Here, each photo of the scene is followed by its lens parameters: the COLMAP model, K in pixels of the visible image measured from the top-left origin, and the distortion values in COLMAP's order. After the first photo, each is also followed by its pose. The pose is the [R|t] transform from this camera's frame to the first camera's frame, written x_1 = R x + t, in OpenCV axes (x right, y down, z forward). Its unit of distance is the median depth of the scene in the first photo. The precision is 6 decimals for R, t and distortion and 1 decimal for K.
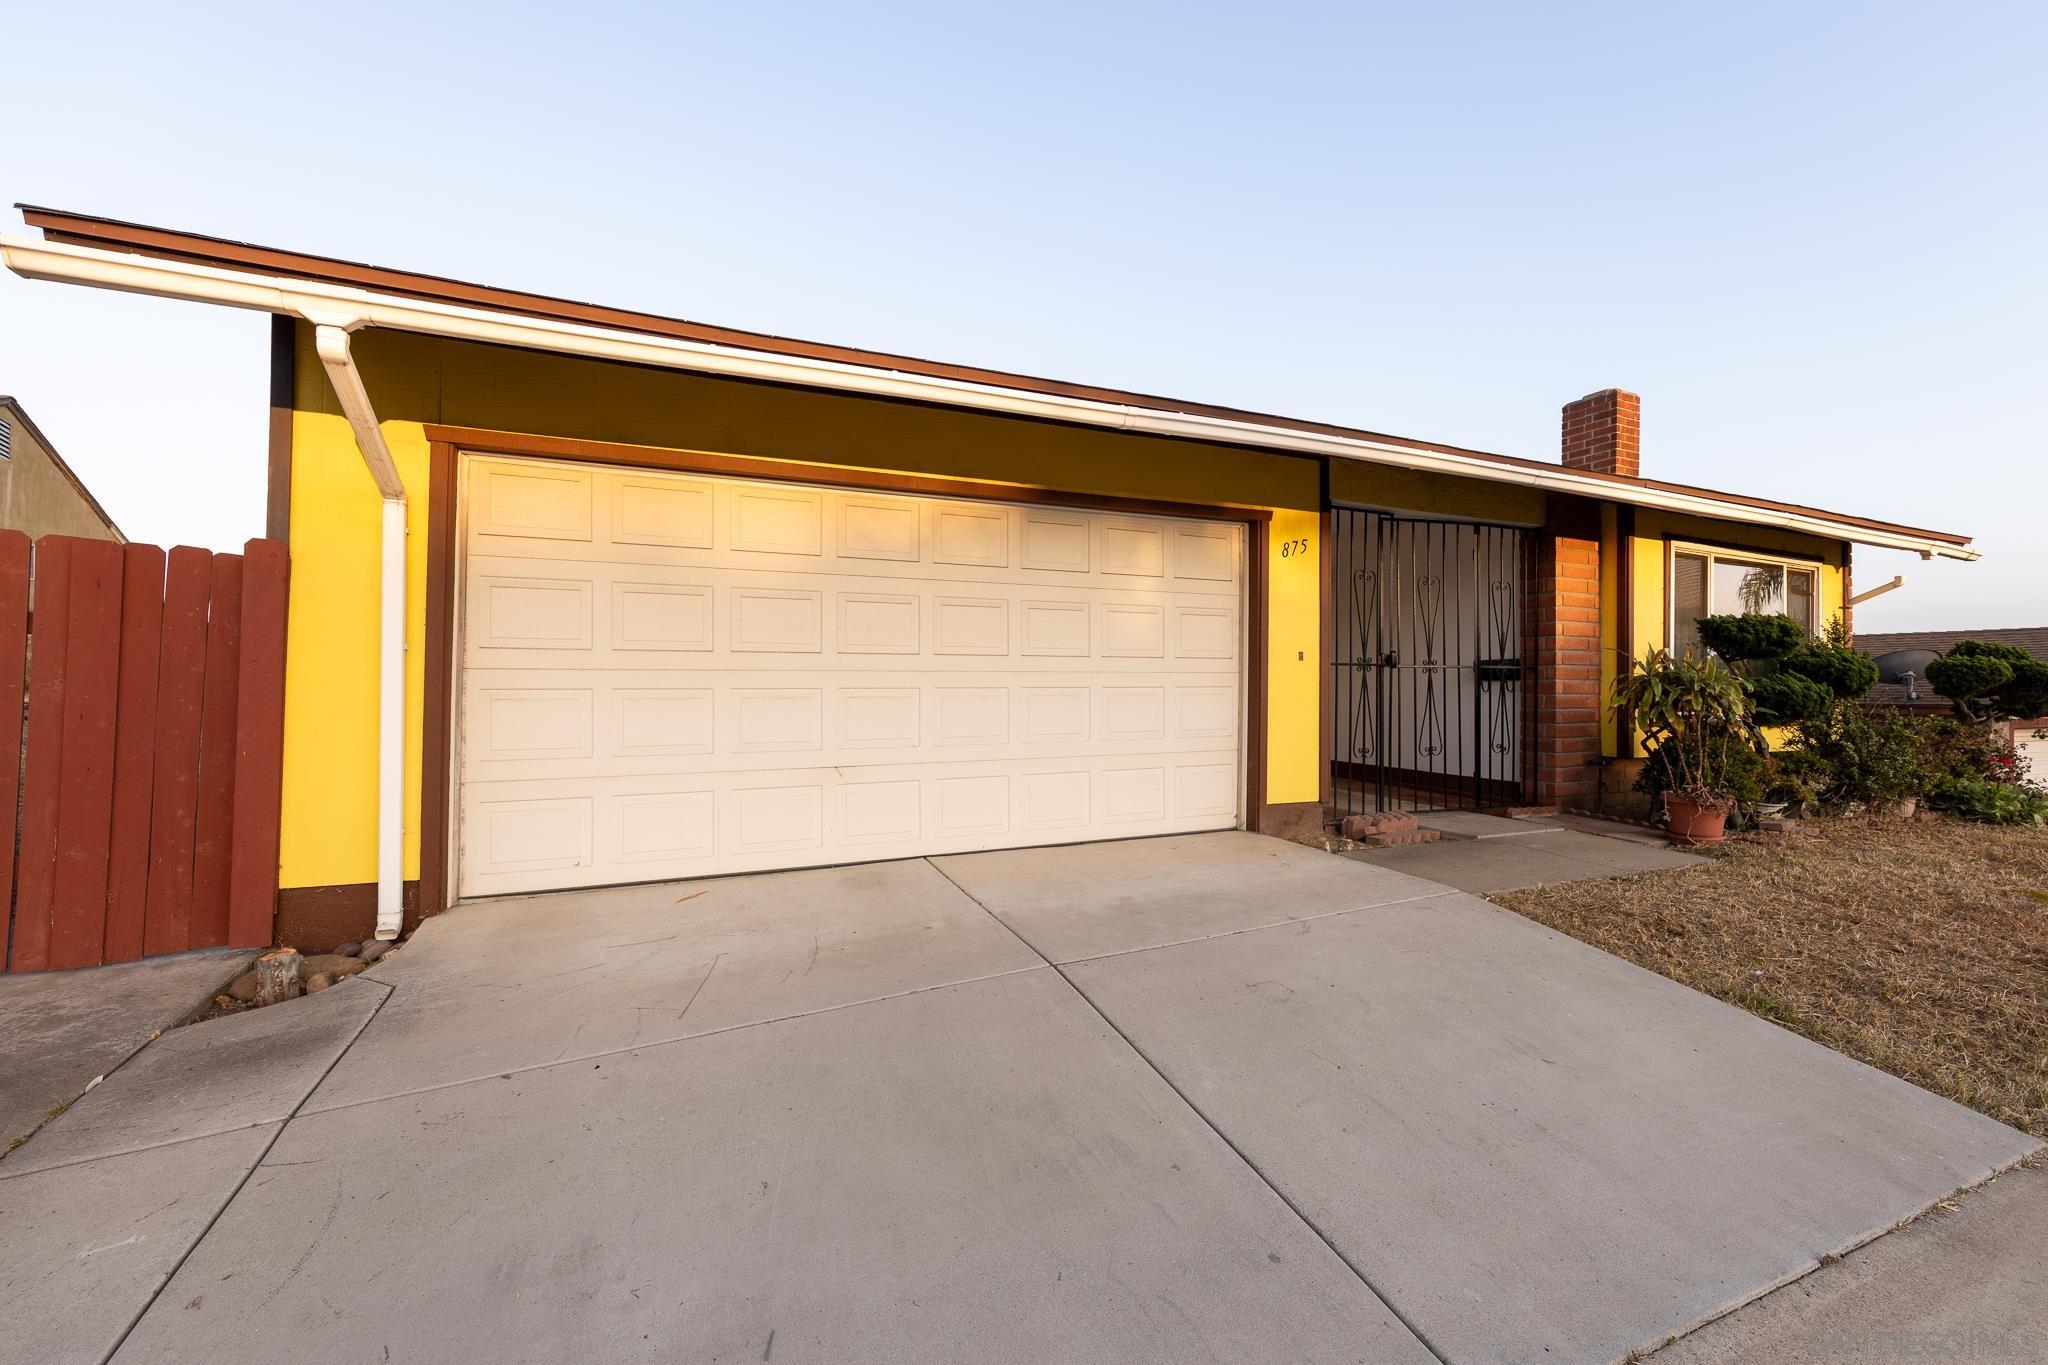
lens RADIAL K [[850.1, 0, 1023.3], [0, 850.1, 661.1], [0, 0, 1]] dist [-0.000477, -0.000024]
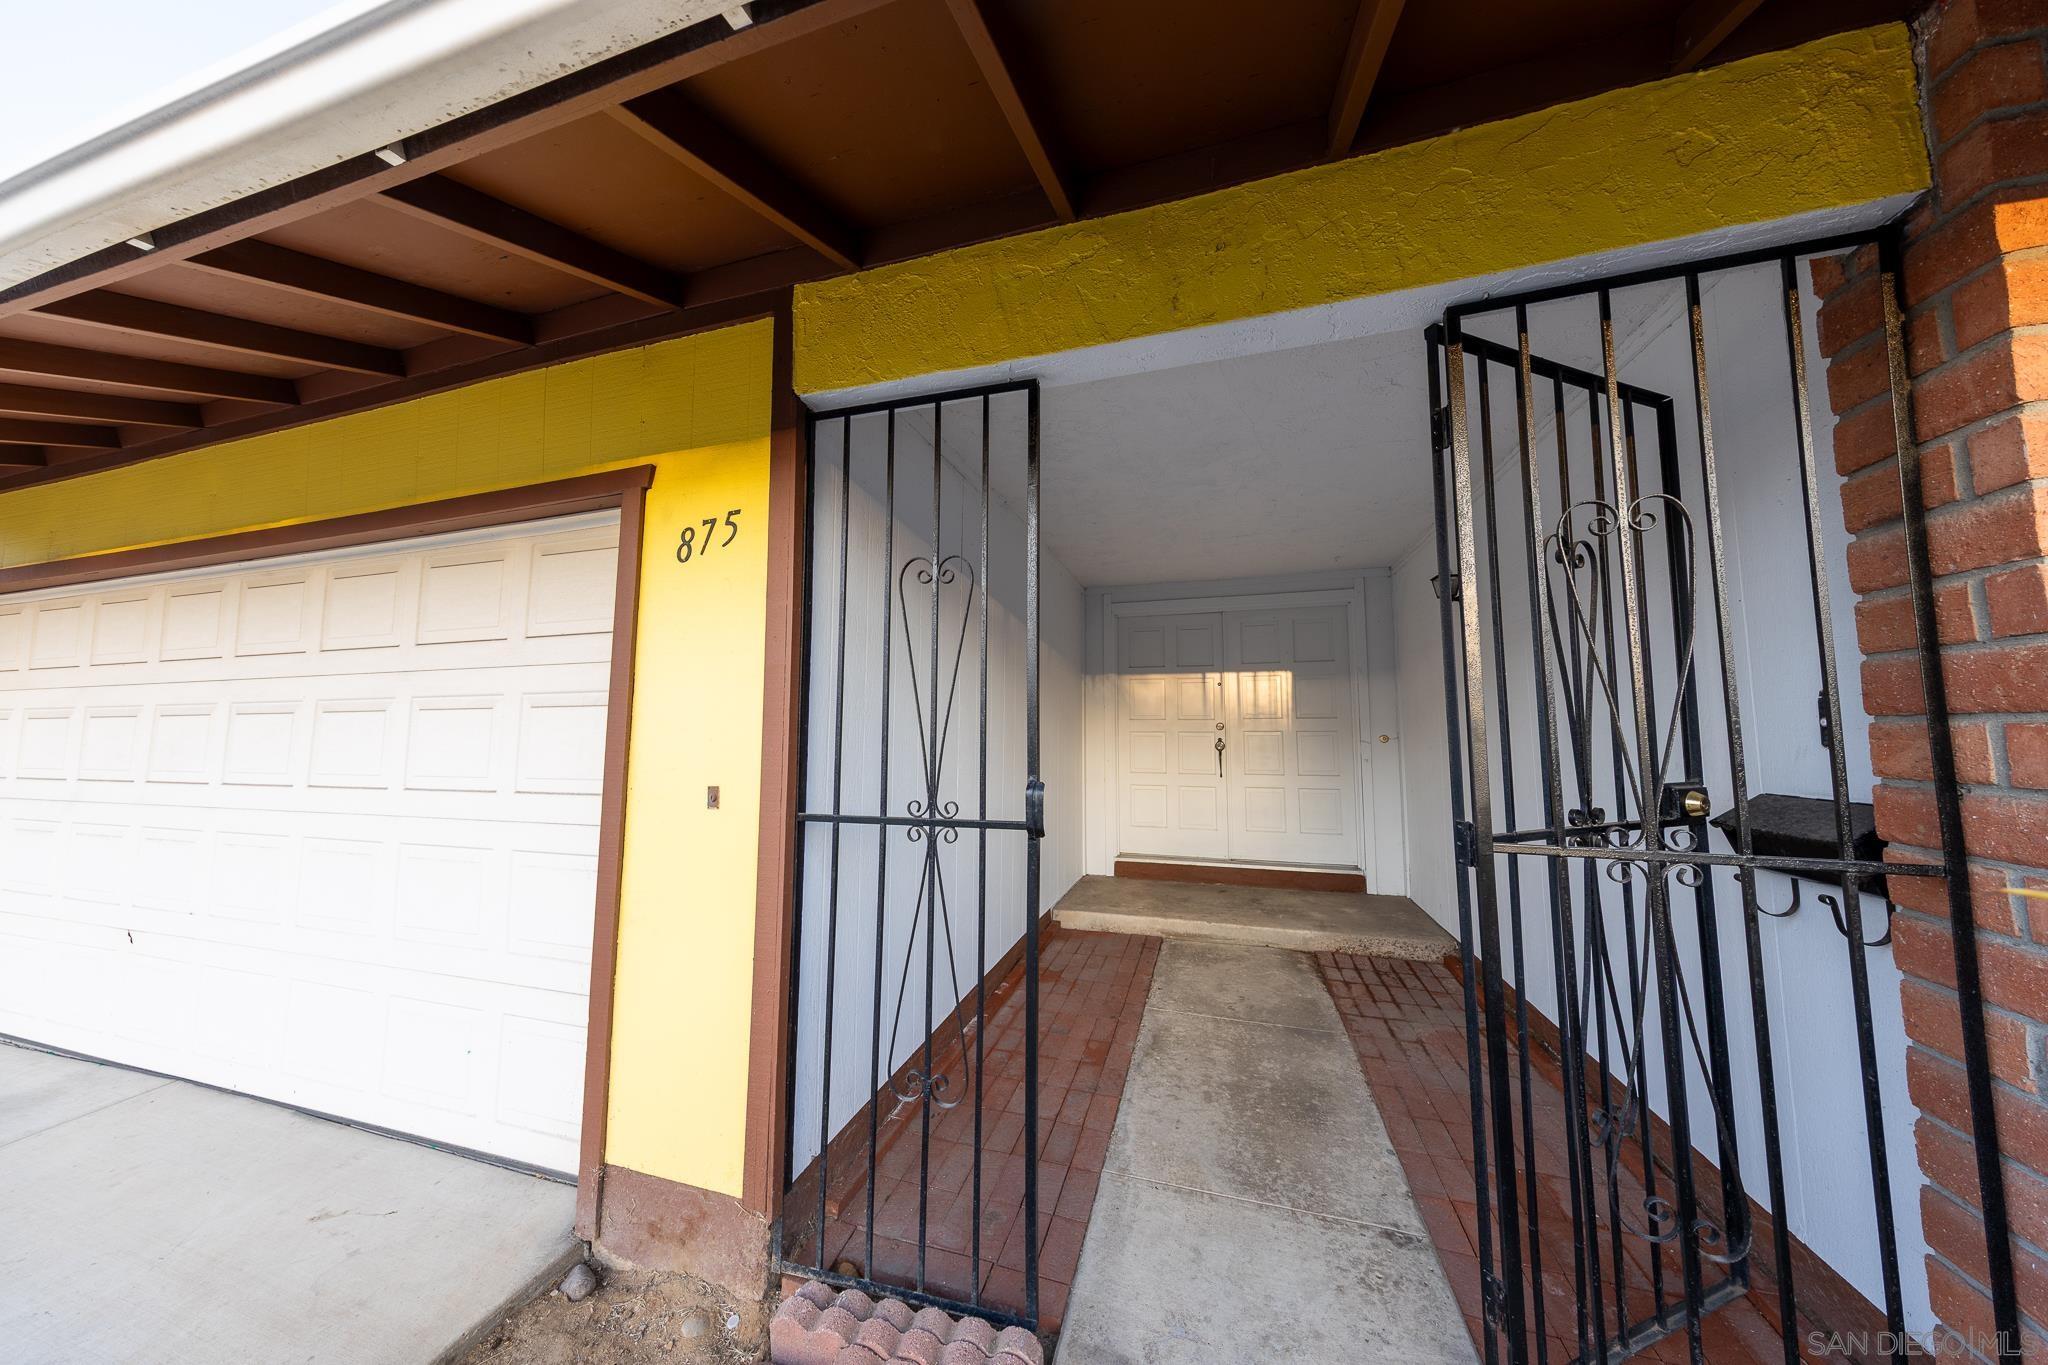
lens RADIAL K [[635.4, 0, 1024.0], [0, 635.4, 682.5], [0, 0, 1]] dist [0.001078, -0.000001]
pose [[0.751101, -0.064638, -0.657015, 0.635025], [0.016528, 0.996725, -0.079164, -0.033420], [0.659980, 0.048600, 0.749709, 0.866729]]
